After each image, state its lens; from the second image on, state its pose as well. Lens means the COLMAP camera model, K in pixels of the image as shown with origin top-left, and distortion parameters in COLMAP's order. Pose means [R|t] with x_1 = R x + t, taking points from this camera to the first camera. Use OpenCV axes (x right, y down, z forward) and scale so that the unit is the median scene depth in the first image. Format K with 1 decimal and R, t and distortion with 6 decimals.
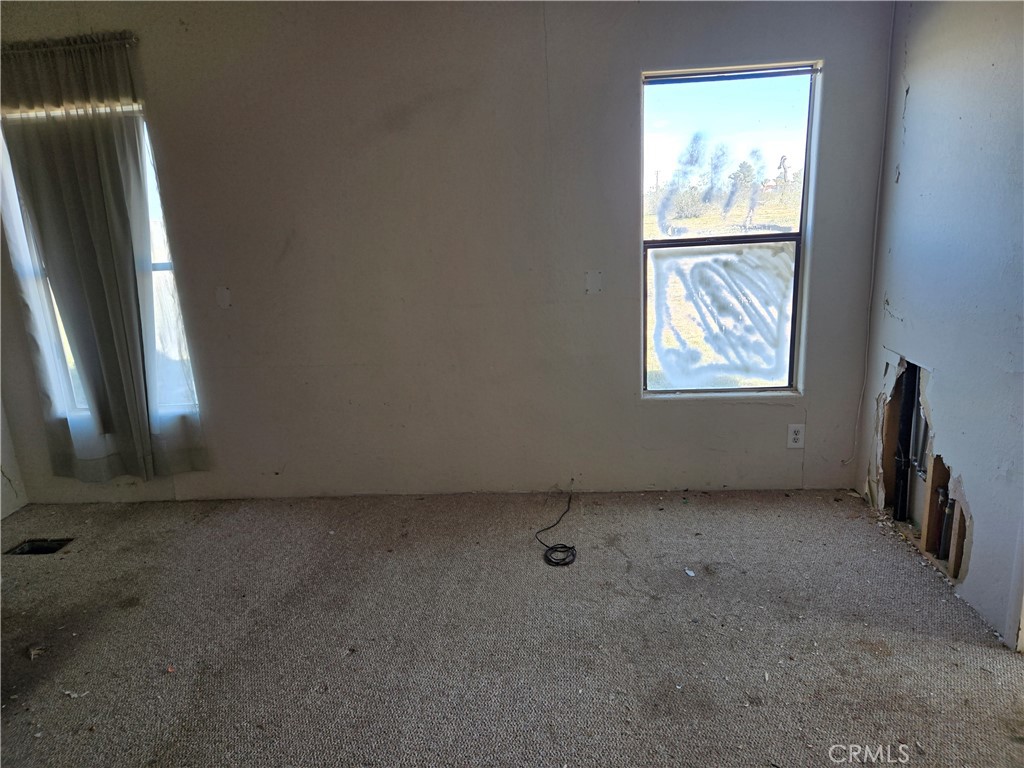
lens RADIAL K [[689.2, 0, 522.0], [0, 689.2, 382.3], [0, 0, 1]] dist [0.062811, -0.052808]
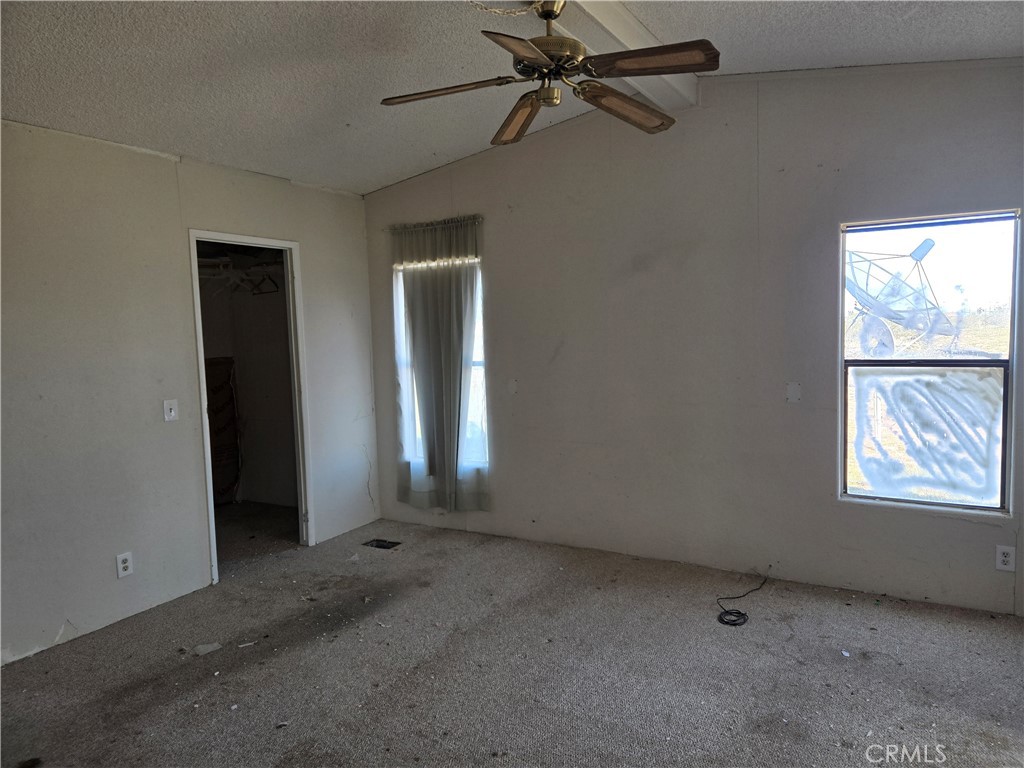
lens RADIAL K [[689.2, 0, 522.0], [0, 689.2, 382.3], [0, 0, 1]] dist [0.062811, -0.052808]
pose [[0.898931, 0.058946, -0.434107, 0.198460], [-0.126105, 0.983783, -0.127547, 0.046160], [0.419549, 0.169399, 0.891786, -0.244355]]
